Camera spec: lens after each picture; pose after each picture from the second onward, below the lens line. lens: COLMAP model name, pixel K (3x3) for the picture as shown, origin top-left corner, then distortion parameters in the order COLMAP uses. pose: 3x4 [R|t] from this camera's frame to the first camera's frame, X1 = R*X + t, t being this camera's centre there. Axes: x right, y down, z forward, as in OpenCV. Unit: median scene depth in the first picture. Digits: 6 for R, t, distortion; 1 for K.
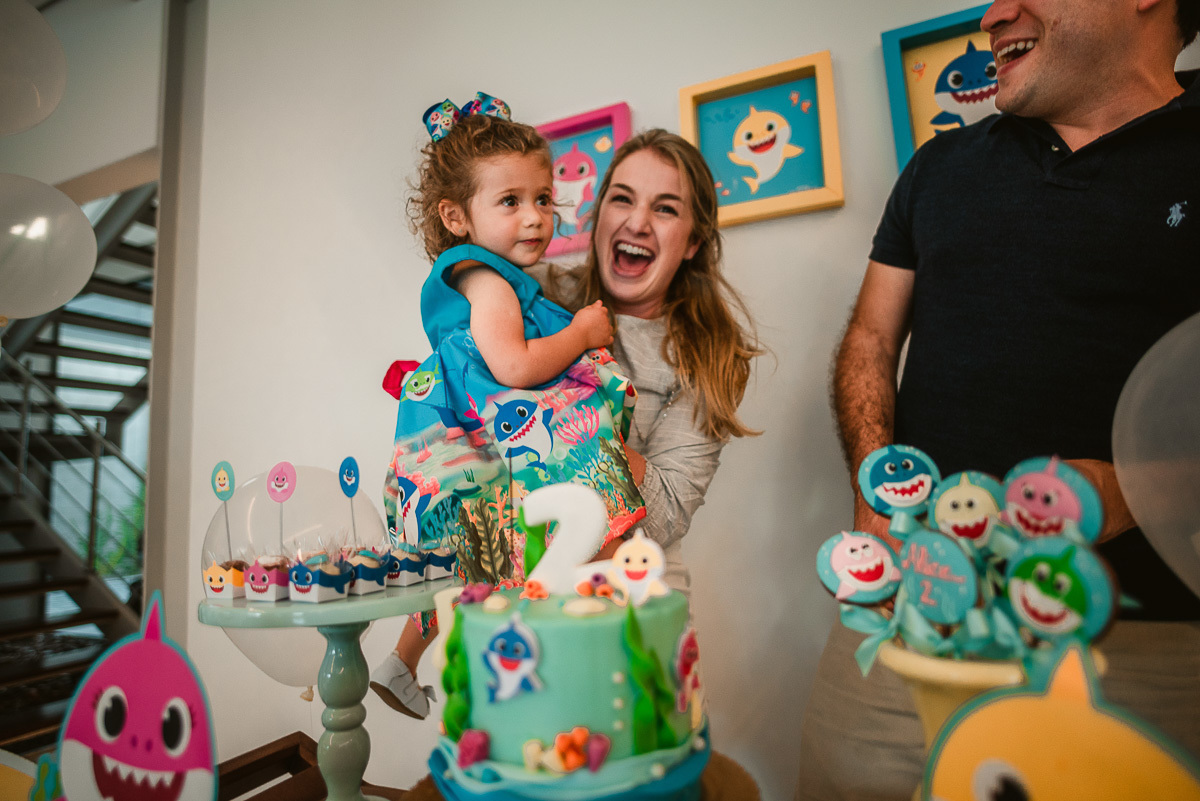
lens RADIAL K [[692.9, 0, 600.0], [0, 692.9, 400.5], [0, 0, 1]] dist [-0.027390, 0.002454]
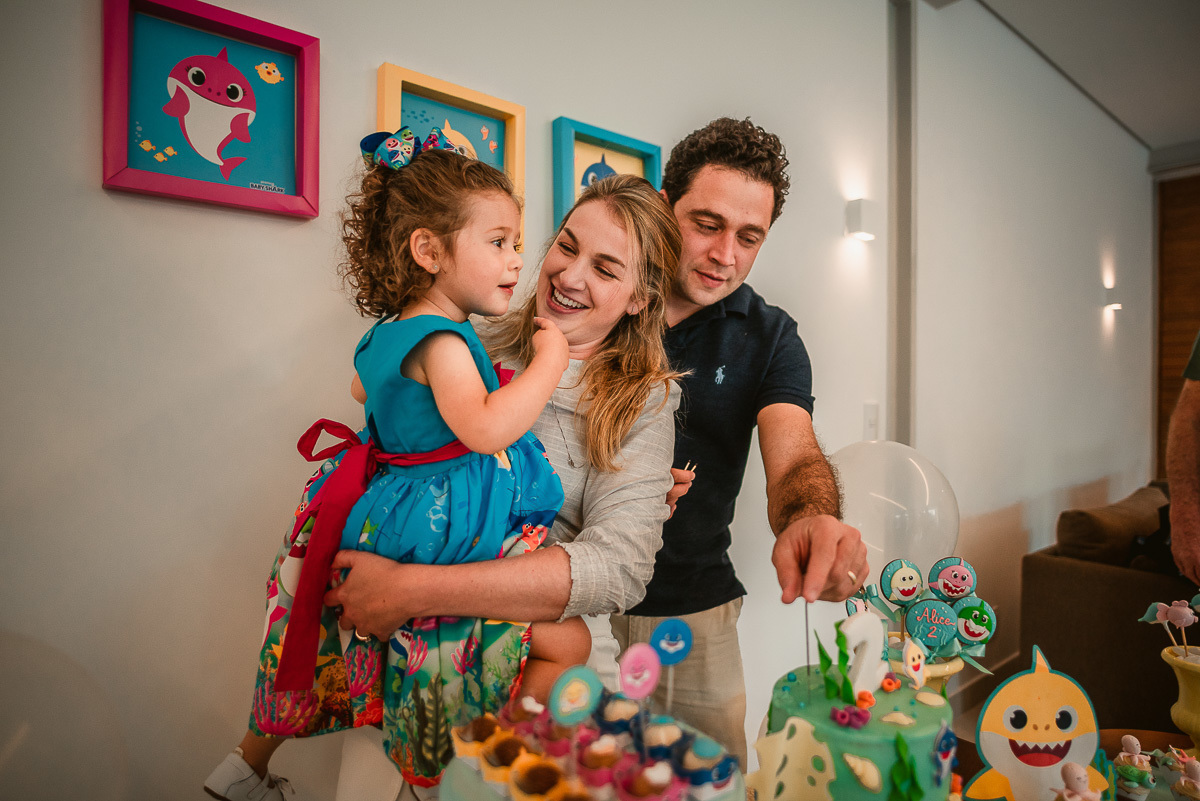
lens RADIAL K [[703.5, 0, 598.3], [0, 703.5, 402.4], [0, 0, 1]] dist [-0.032947, 0.003286]
pose [[0.448465, 0.039974, 0.892906, -1.473961], [-0.134191, 0.990687, 0.023047, -0.240175], [-0.883669, -0.130155, 0.449653, 0.887854]]
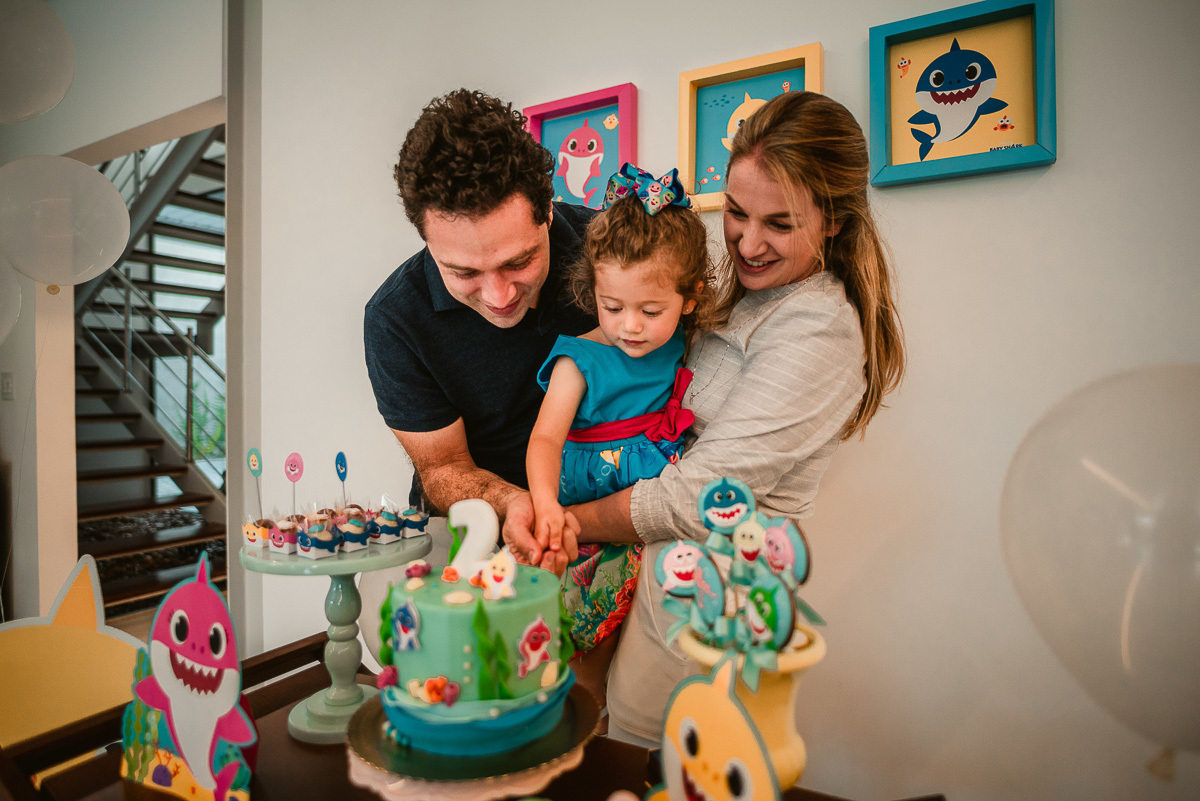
lens RADIAL K [[684.8, 0, 602.1], [0, 684.8, 405.4], [0, 0, 1]] dist [-0.028095, -0.000288]
pose [[0.994602, 0.049404, -0.091243, 0.326333], [-0.035345, 0.988095, 0.149727, -0.281003], [0.097554, -0.145694, 0.984508, -0.314628]]
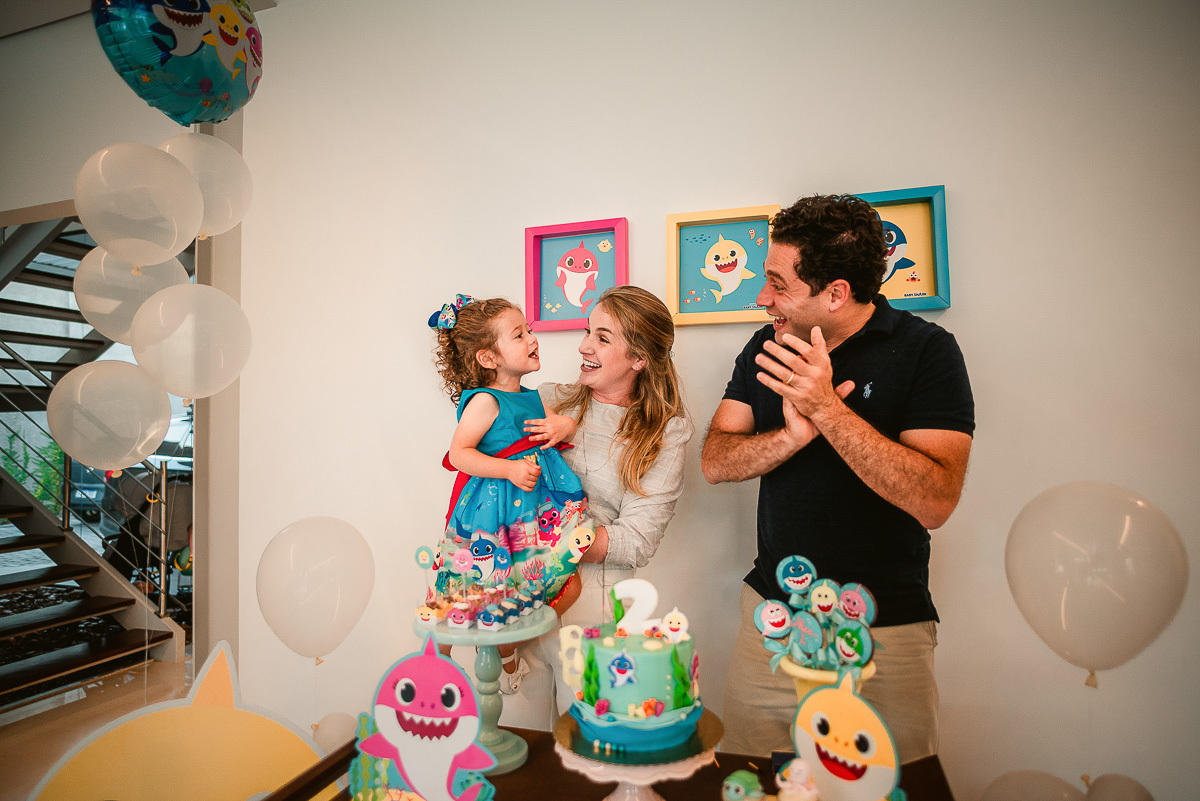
lens RADIAL K [[703.5, 0, 598.3], [0, 703.5, 402.4], [0, 0, 1]] dist [-0.032947, 0.003286]
pose [[0.994072, 0.038373, 0.101727, -0.386724], [-0.046753, 0.995592, 0.081308, -0.554268], [-0.098159, -0.085582, 0.991484, -0.973944]]
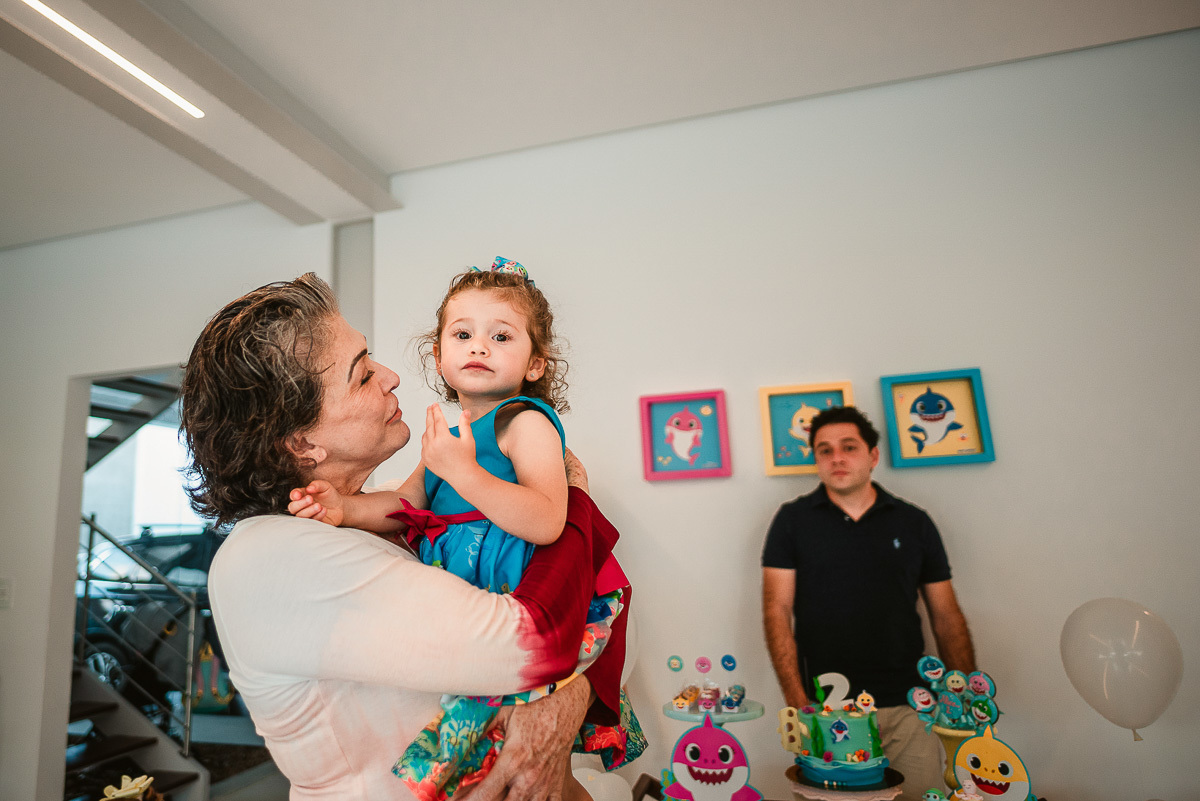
lens RADIAL K [[831.5, 0, 504.2], [0, 831.5, 349.6], [0, 0, 1]] dist [-0.029666, 0.009221]
pose [[0.996685, 0.031846, 0.074870, -1.836502], [-0.024244, 0.994658, -0.100336, -0.914646], [-0.077665, 0.098188, 0.992133, -2.694630]]
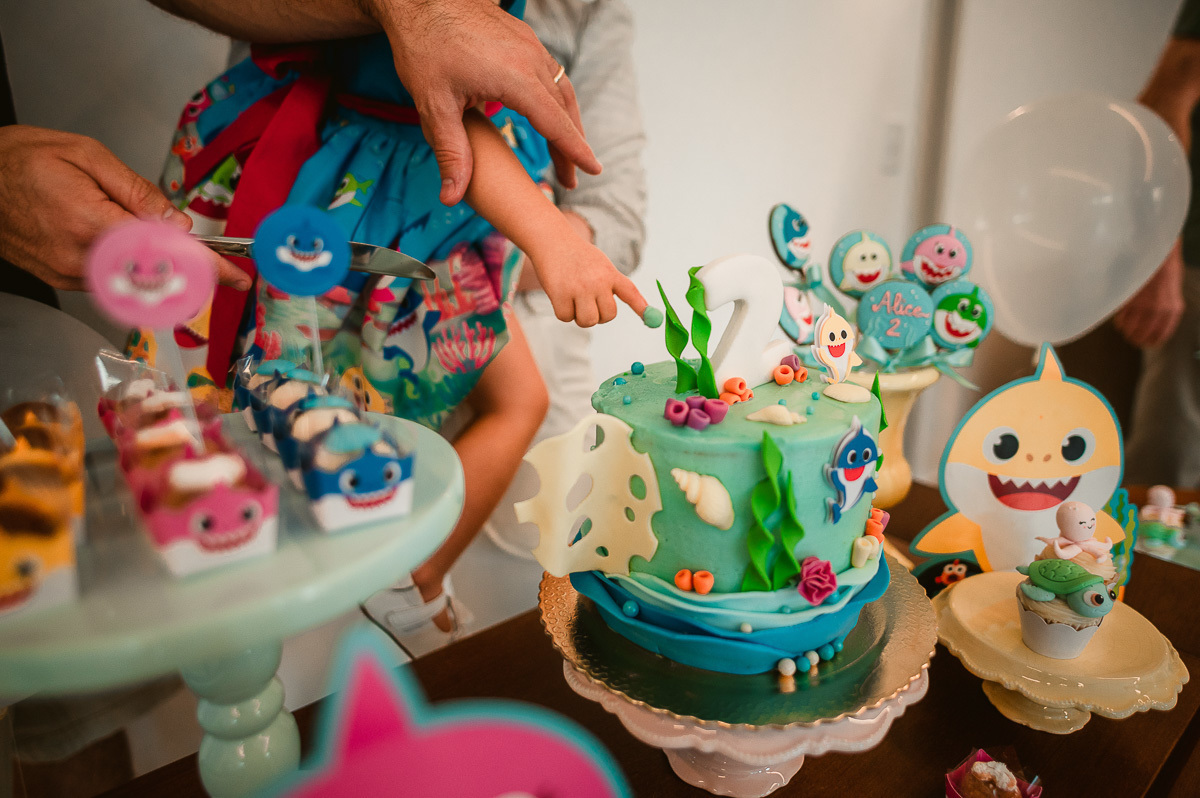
lens RADIAL K [[724.0, 0, 598.8], [0, 724.0, 386.2], [0, 0, 1]] dist [-0.034332, 0.001839]
pose [[0.483009, -0.205145, 0.851245, -0.843047], [-0.115756, 0.948675, 0.294307, 0.040484], [-0.867930, -0.240690, 0.434472, 0.743294]]
